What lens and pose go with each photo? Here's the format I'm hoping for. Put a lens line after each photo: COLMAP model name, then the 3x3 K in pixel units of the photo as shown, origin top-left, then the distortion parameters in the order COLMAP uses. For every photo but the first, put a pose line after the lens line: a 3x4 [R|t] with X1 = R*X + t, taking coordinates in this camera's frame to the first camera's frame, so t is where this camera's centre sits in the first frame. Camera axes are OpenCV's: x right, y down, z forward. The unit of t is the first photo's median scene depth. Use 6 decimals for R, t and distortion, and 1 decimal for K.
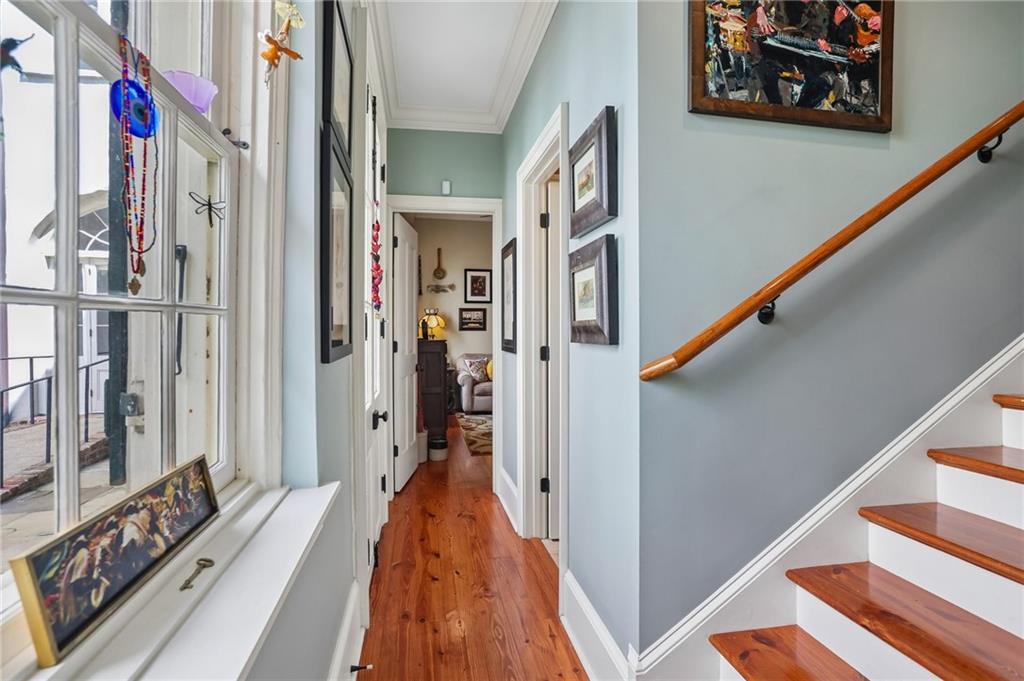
lens RADIAL K [[501.7, 0, 508.1], [0, 501.7, 338.5], [0, 0, 1]] dist [-0.031268, 0.011794]
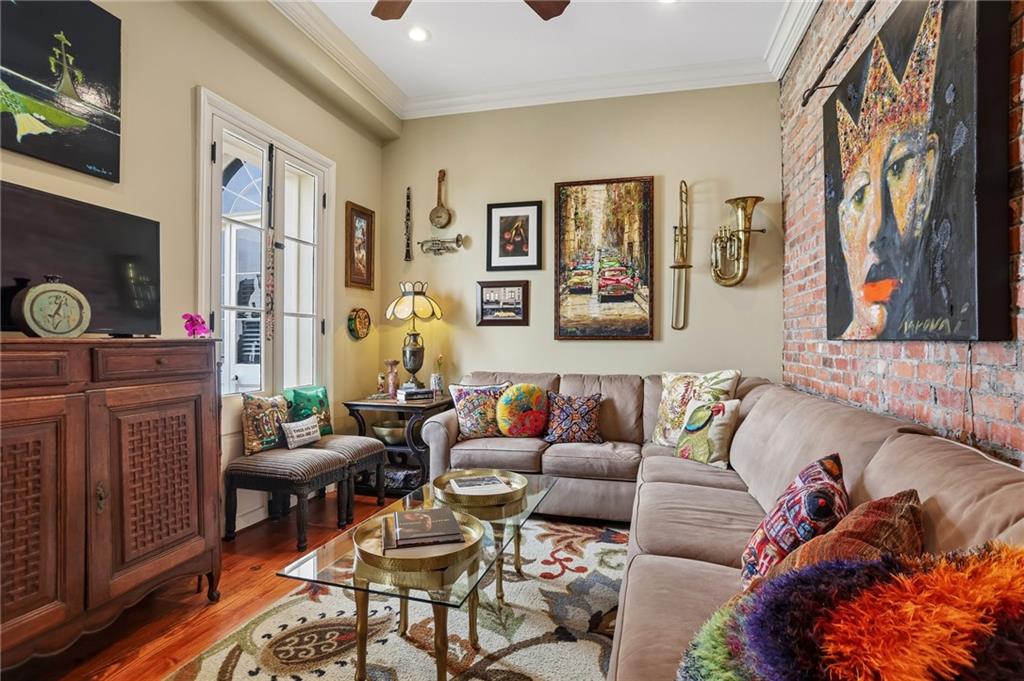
lens RADIAL K [[501.7, 0, 514.0], [0, 501.7, 337.8], [0, 0, 1]] dist [-0.031268, 0.011794]
pose [[0.905705, 0.006962, -0.423851, 0.153279], [-0.011543, 0.999899, -0.008241, 0.000381], [0.423751, 0.012357, 0.905694, 0.551859]]
